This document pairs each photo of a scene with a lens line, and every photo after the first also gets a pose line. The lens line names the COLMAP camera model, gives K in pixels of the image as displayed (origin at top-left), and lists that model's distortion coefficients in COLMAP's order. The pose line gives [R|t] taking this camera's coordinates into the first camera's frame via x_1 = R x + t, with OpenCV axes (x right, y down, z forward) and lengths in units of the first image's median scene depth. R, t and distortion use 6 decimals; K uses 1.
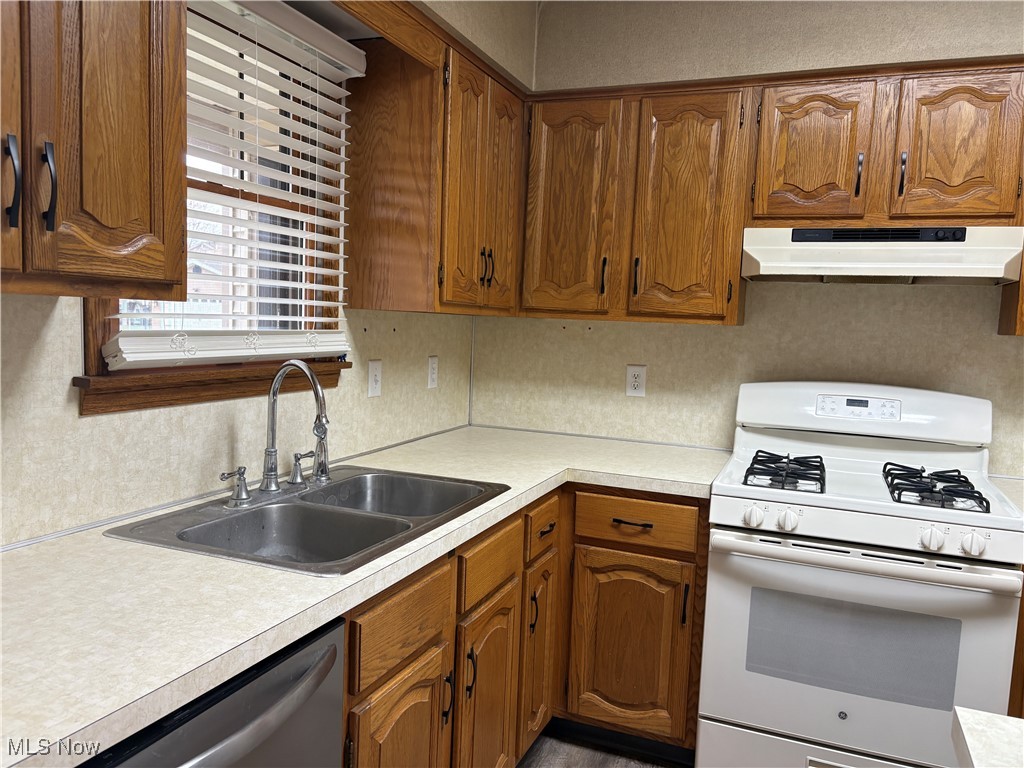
lens RADIAL K [[775.5, 0, 509.6], [0, 775.5, 376.6], [0, 0, 1]] dist [0.025944, -0.005931]
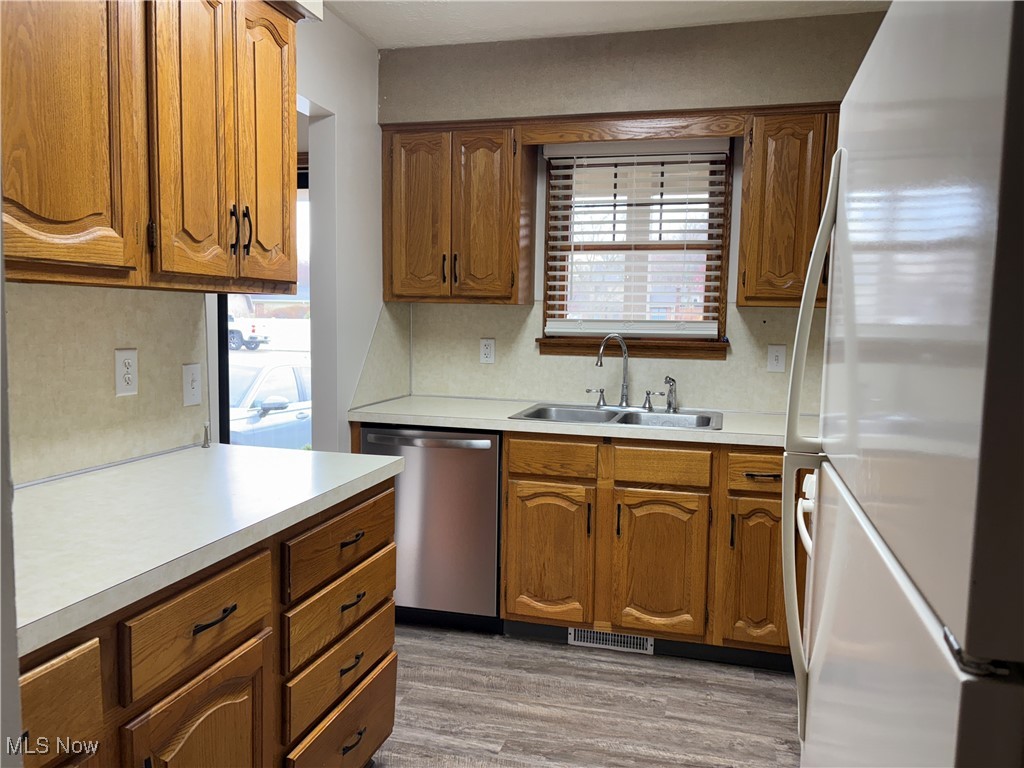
lens RADIAL K [[778.2, 0, 518.7], [0, 778.2, 385.2], [0, 0, 1]] dist [0.029815, -0.005282]
pose [[0.118090, 0.051611, -0.991661, 1.733294], [-0.089947, 0.995099, 0.041079, 0.050853], [0.988921, 0.084346, 0.122154, 0.612102]]
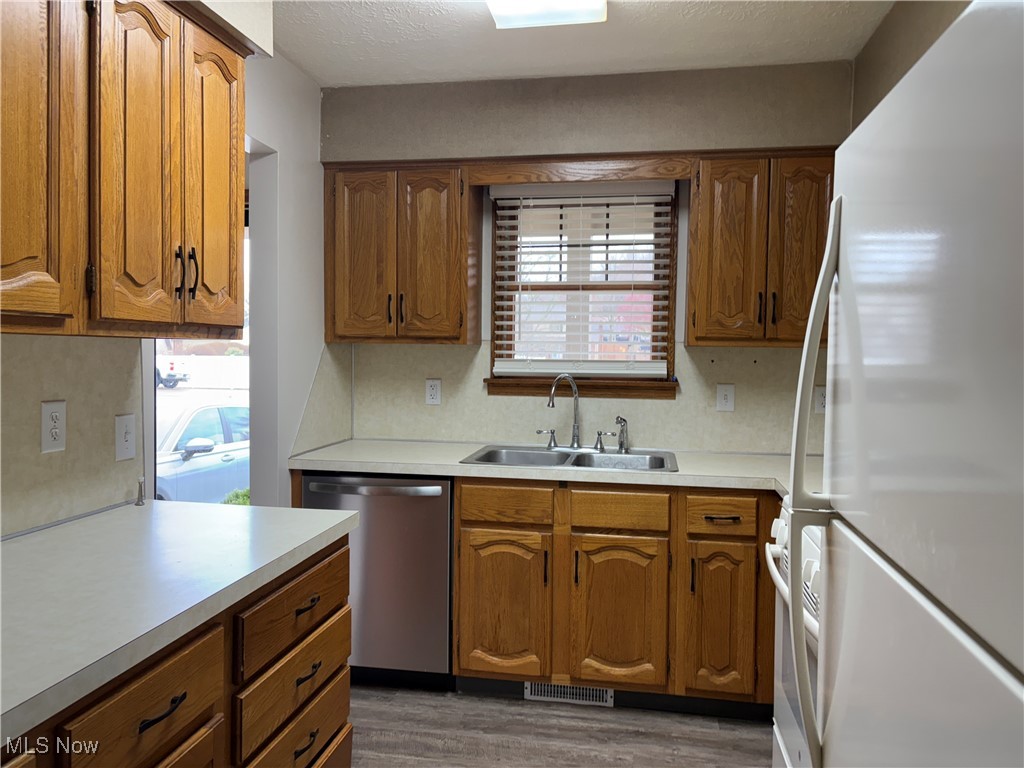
lens RADIAL K [[775.5, 0, 509.6], [0, 775.5, 376.6], [0, 0, 1]] dist [0.025944, -0.005931]
pose [[0.198765, -0.005158, -0.980034, 1.667295], [-0.078495, 0.996690, -0.021166, 0.037443], [0.976899, 0.081135, 0.197702, 0.561576]]
